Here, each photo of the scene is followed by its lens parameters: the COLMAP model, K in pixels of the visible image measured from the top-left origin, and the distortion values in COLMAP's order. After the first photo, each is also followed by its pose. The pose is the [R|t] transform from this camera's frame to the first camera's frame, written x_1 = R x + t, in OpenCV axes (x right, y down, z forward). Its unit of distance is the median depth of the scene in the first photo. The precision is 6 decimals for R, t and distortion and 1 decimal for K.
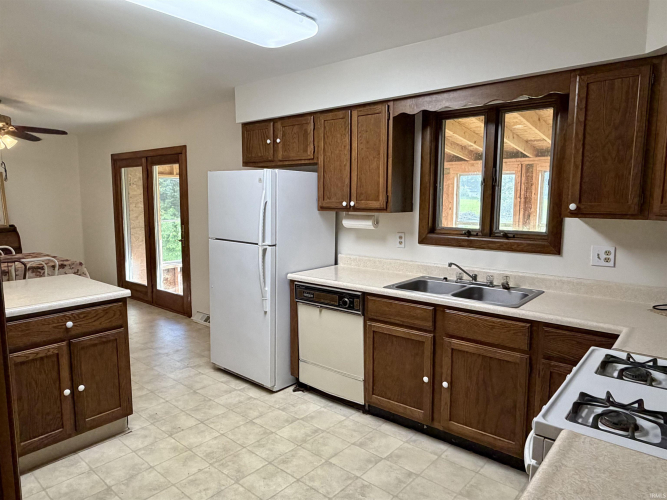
lens RADIAL K [[444.6, 0, 333.5], [0, 444.6, 250.0], [0, 0, 1]] dist [0.001612, 0.000450]
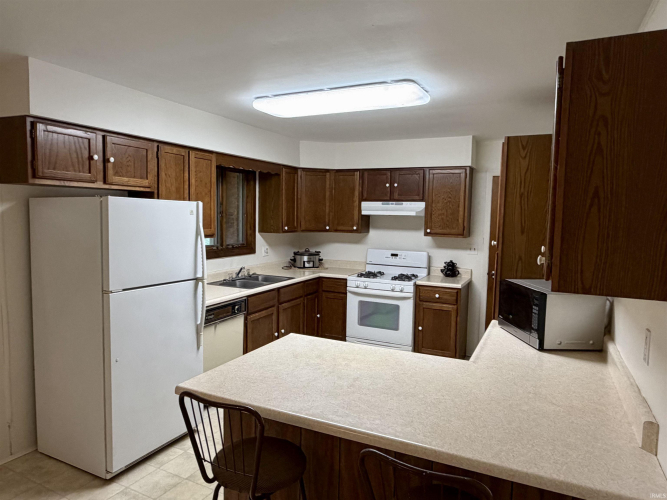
lens RADIAL K [[444.6, 0, 333.5], [0, 444.6, 250.0], [0, 0, 1]] dist [0.001612, 0.000450]
pose [[-0.248831, -0.086922, 0.964639, -1.381064], [0.093527, 0.989154, 0.113257, -0.184757], [-0.964021, 0.118402, -0.238003, 1.115374]]
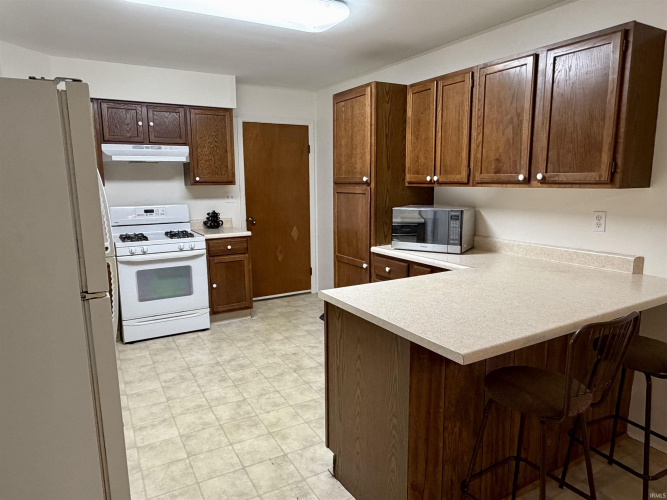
lens RADIAL K [[444.6, 0, 333.5], [0, 444.6, 250.0], [0, 0, 1]] dist [0.001612, 0.000450]
pose [[-0.941949, -0.049323, 0.332113, -0.733565], [0.045010, 0.961673, 0.270480, -0.187323], [-0.332725, 0.269727, -0.903627, 1.671758]]
